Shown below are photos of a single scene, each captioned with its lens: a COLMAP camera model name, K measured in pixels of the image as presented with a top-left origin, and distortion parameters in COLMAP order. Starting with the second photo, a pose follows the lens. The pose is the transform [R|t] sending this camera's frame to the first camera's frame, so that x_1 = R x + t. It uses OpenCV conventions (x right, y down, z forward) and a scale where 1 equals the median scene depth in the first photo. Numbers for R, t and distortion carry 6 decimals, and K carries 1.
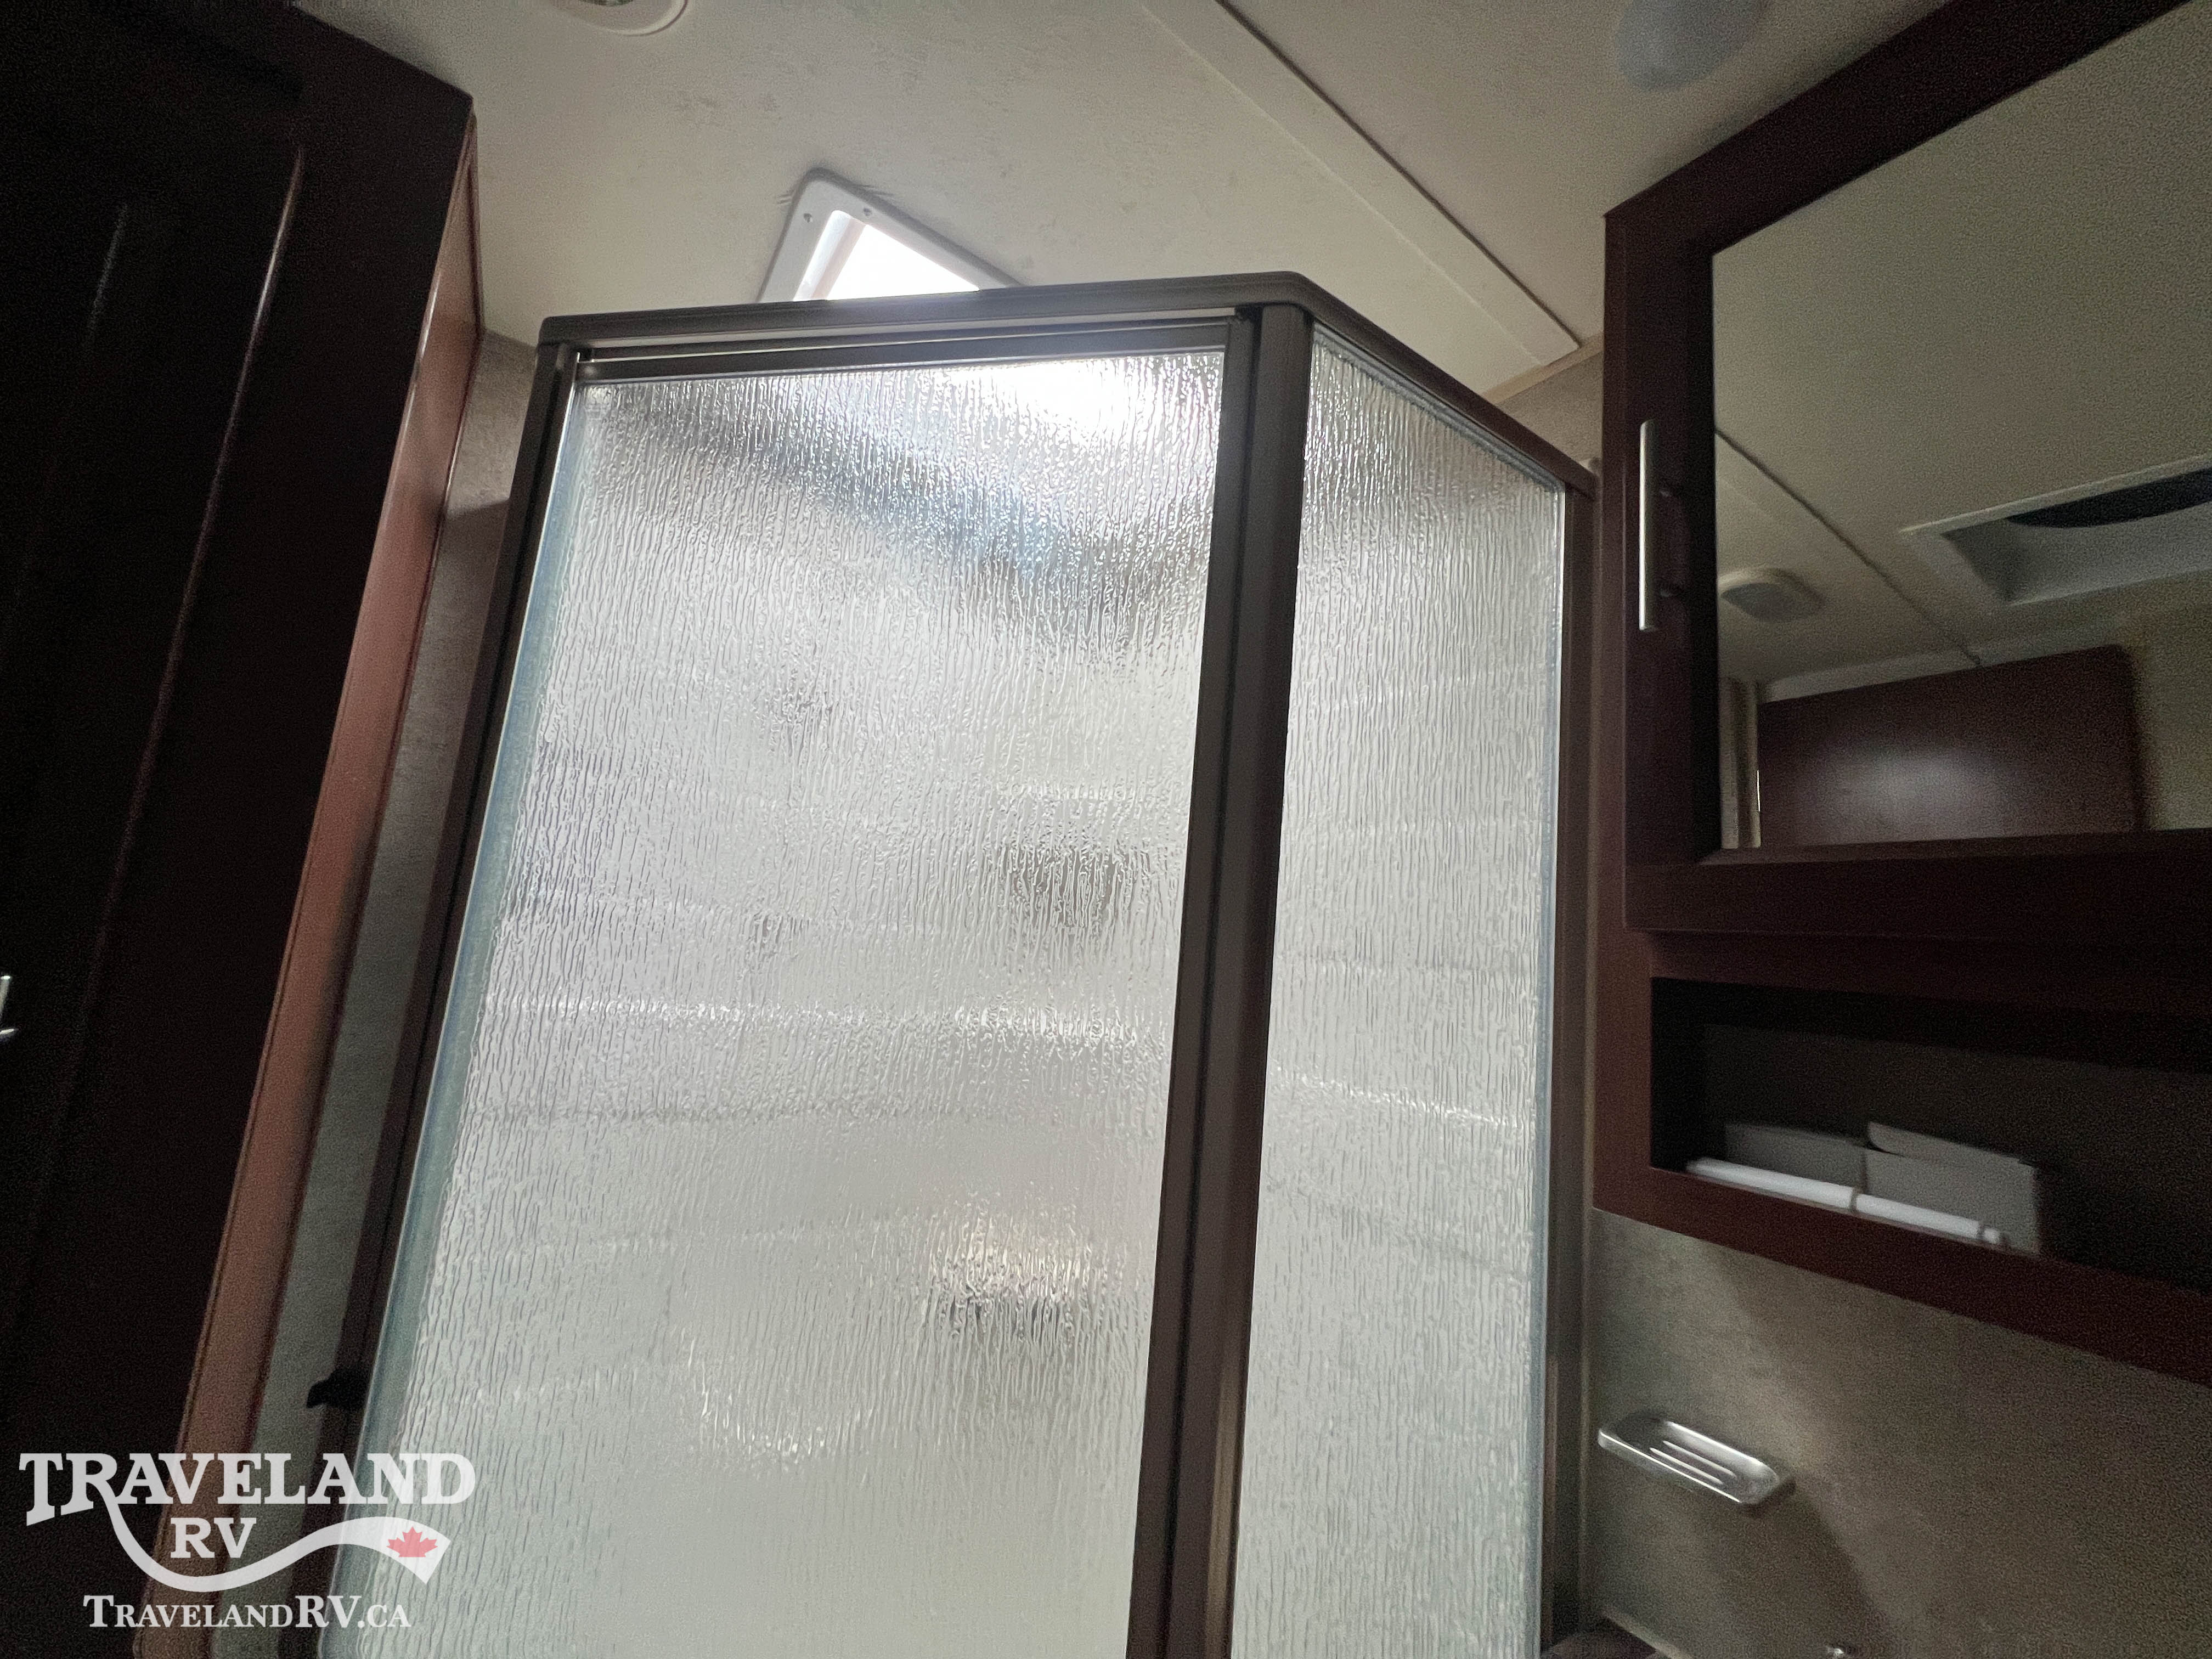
lens RADIAL K [[884.6, 0, 1106.5], [0, 884.6, 825.2], [0, 0, 1]] dist [-0.001712, 0.000426]
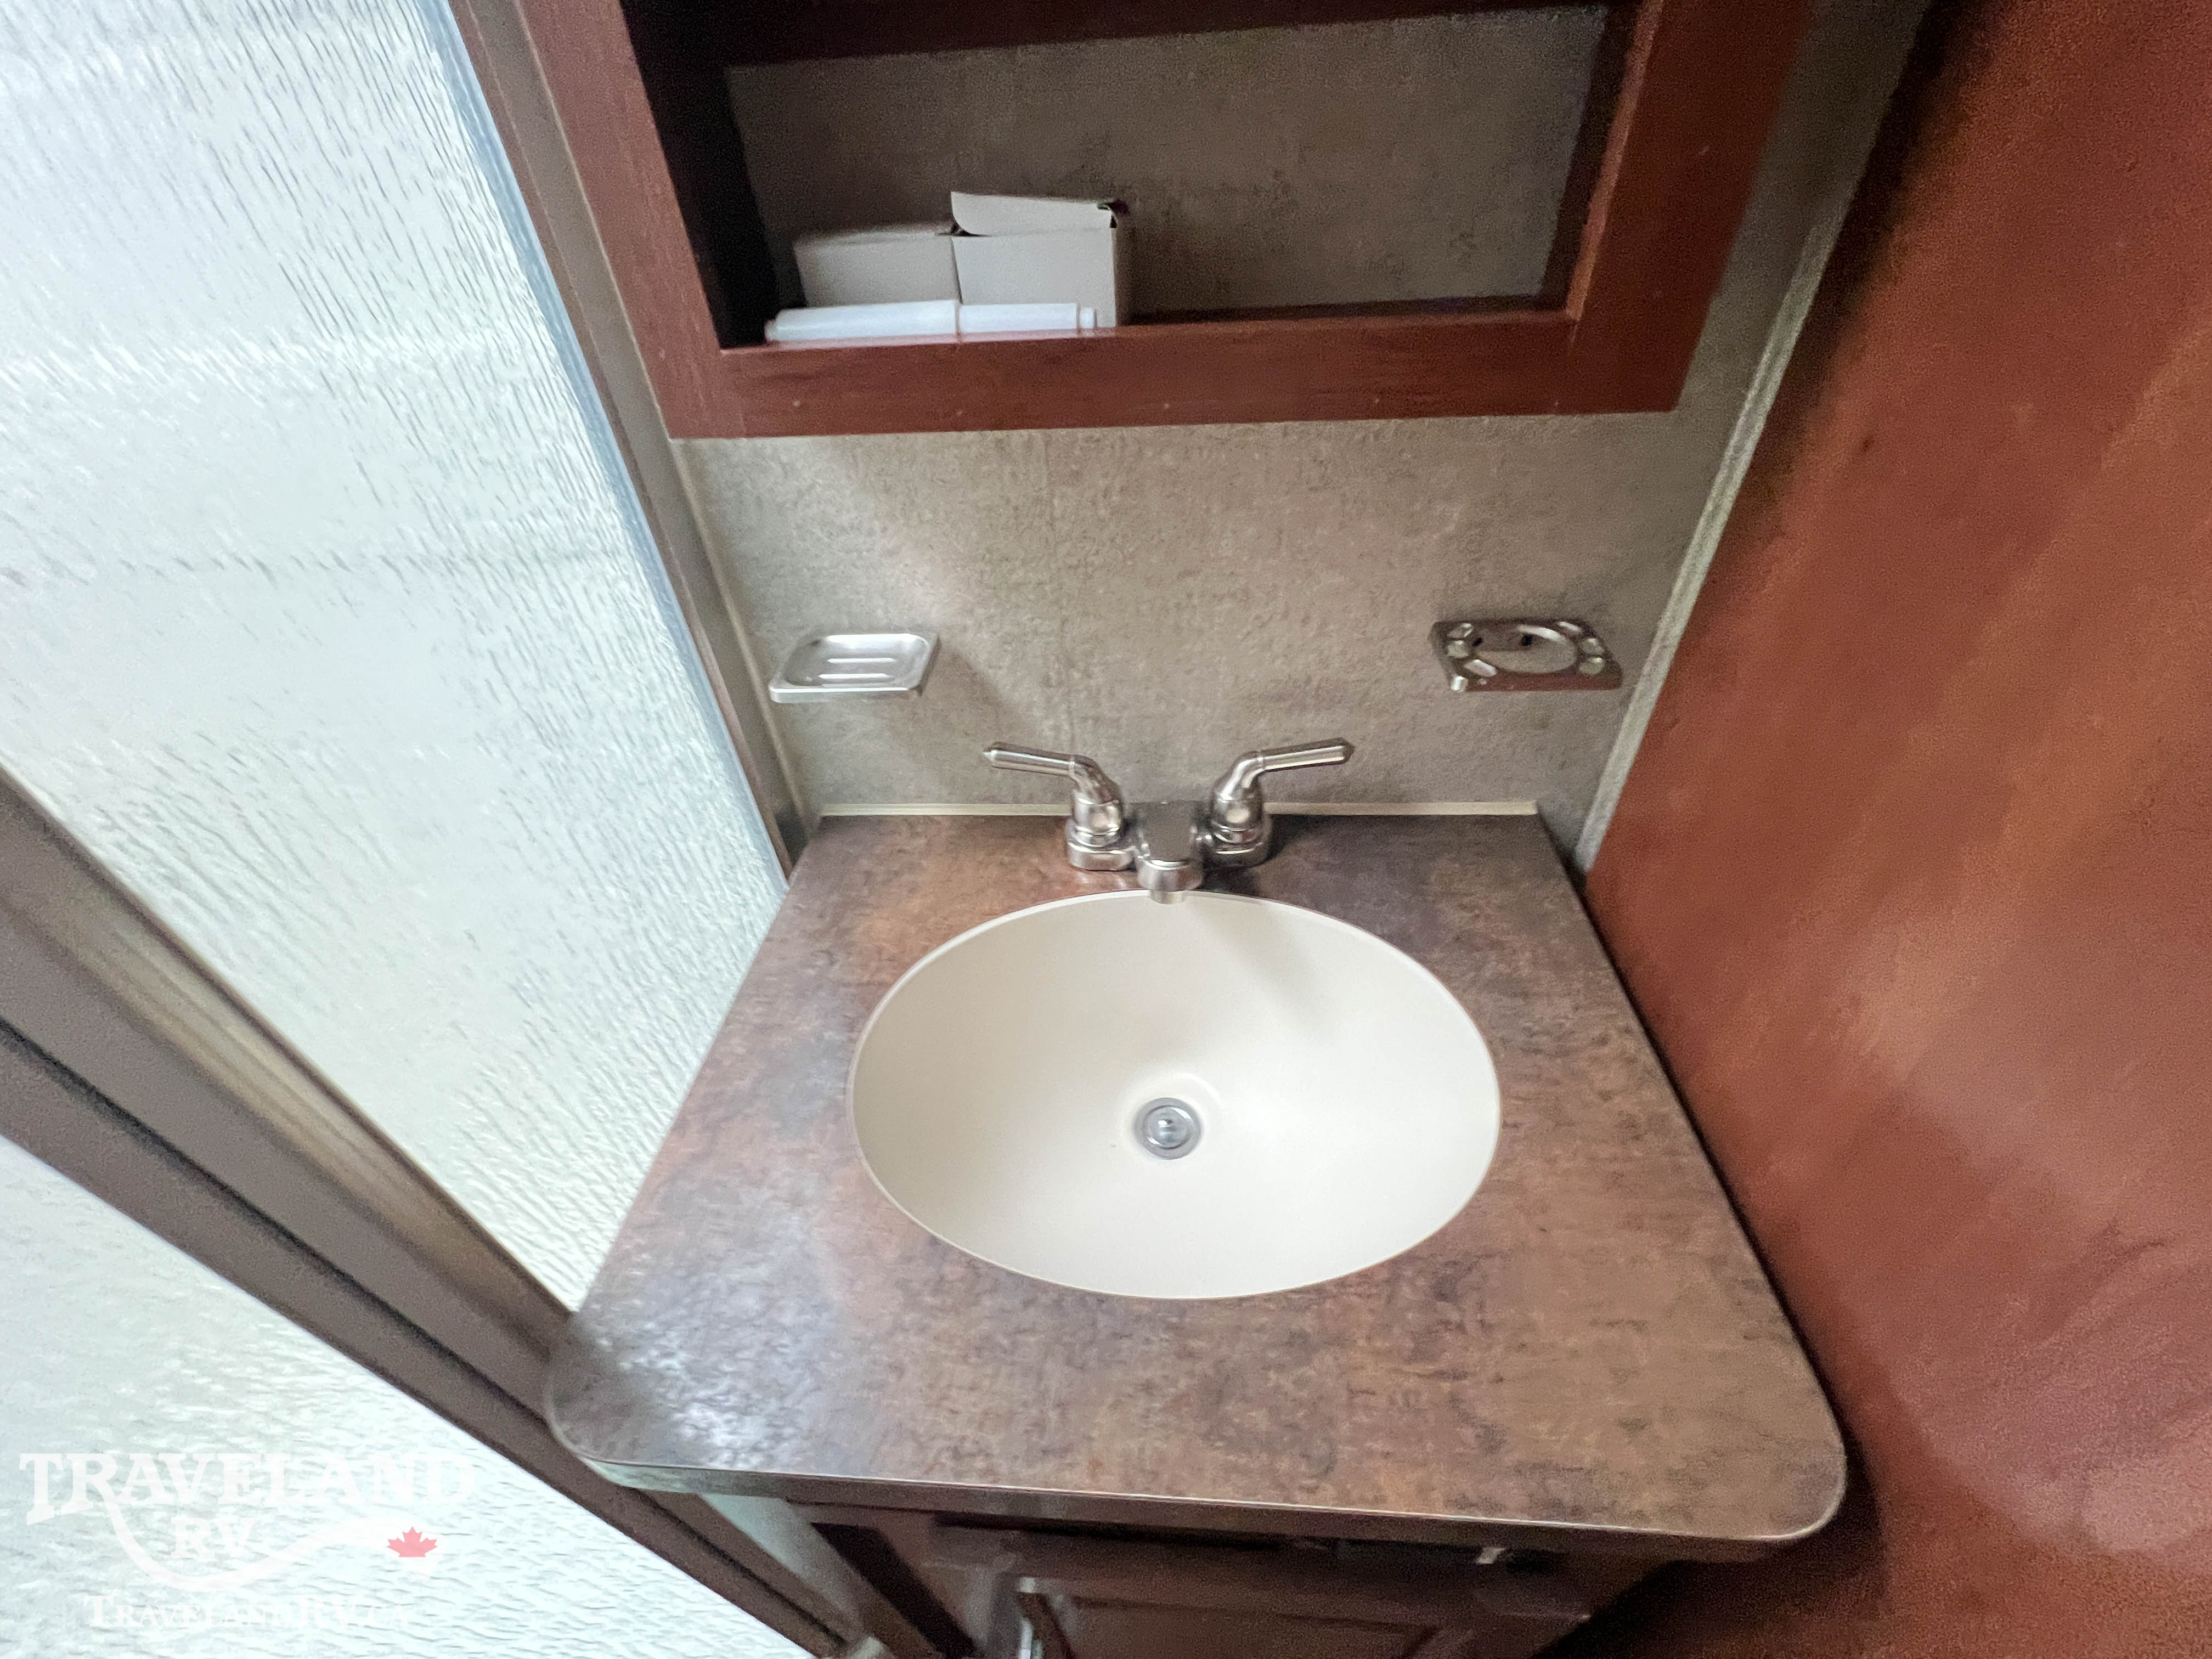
lens RADIAL K [[884.6, 0, 1115.2], [0, 884.6, 833.0], [0, 0, 1]] dist [-0.001712, 0.000426]
pose [[0.595433, -0.601243, 0.532886, 0.209888], [-0.009983, 0.657696, 0.753217, 0.116772], [-0.803343, -0.453810, 0.385612, 0.325945]]
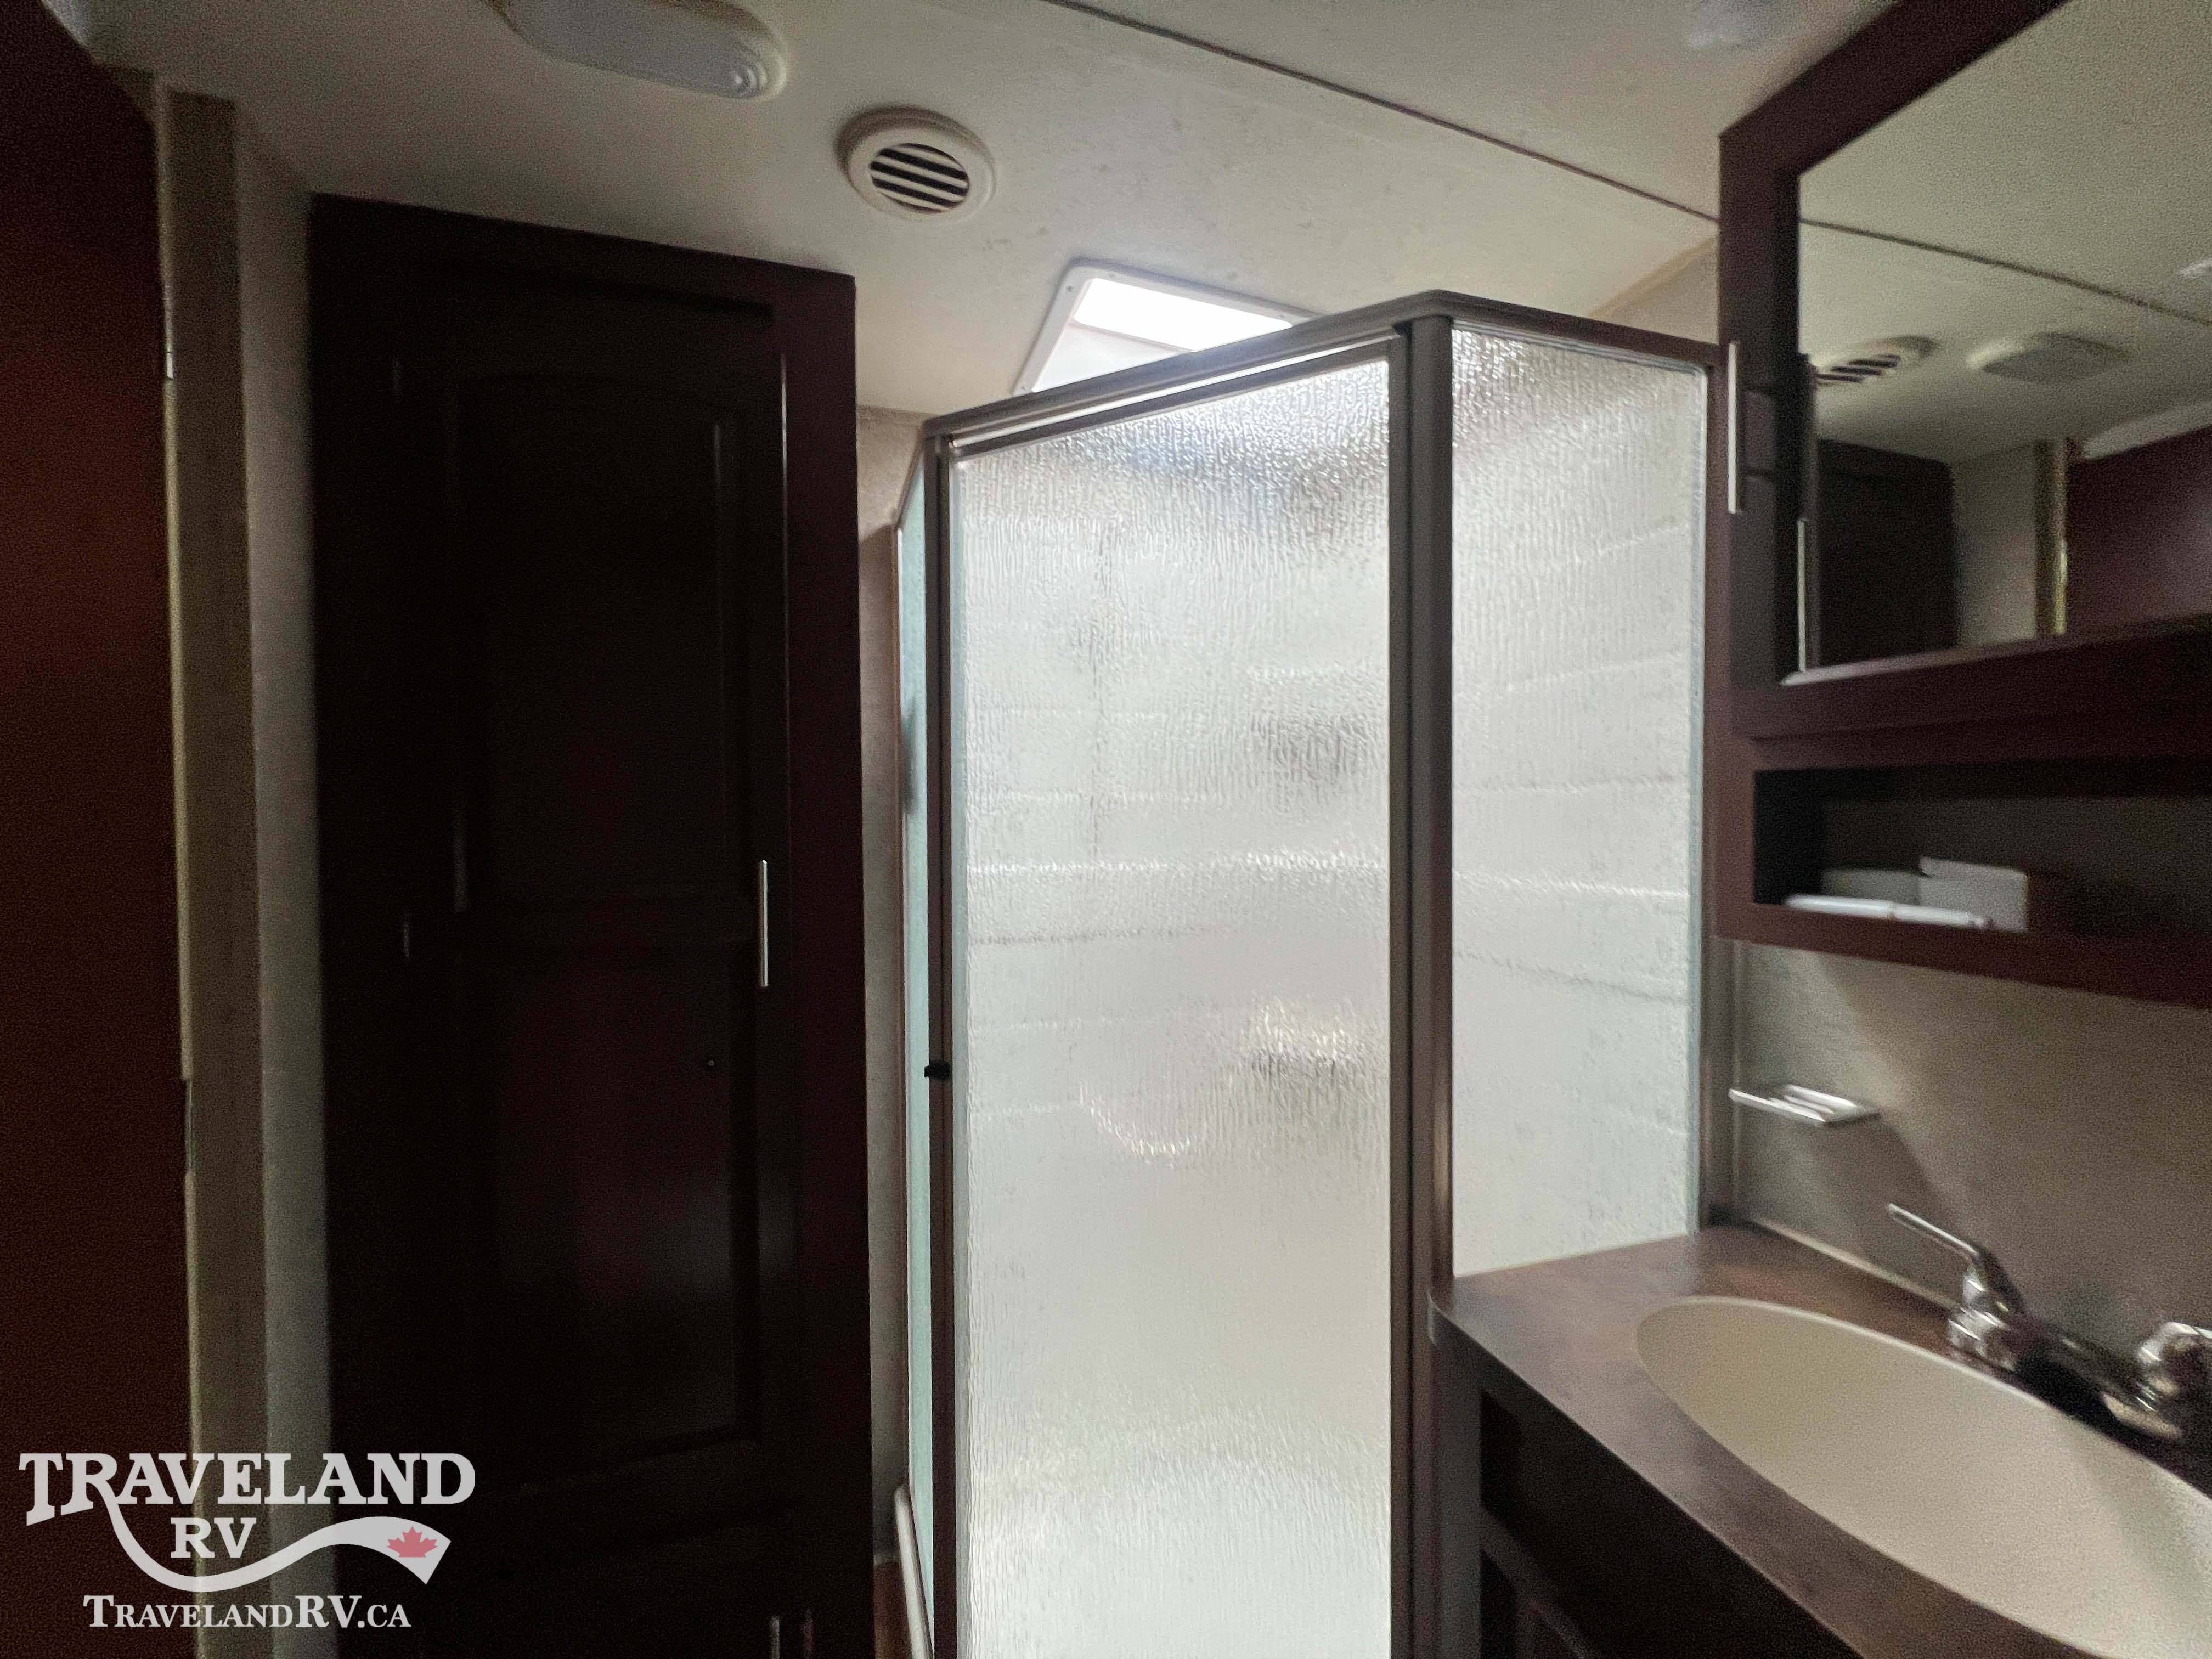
lens RADIAL K [[884.6, 0, 1110.2], [0, 884.6, 823.2], [0, 0, 1]] dist [-0.001712, 0.000426]
pose [[0.955546, -0.092379, -0.279998, 0.039356], [0.131162, 0.983693, 0.123068, -0.045734], [0.264063, -0.154322, 0.952080, -0.560139]]
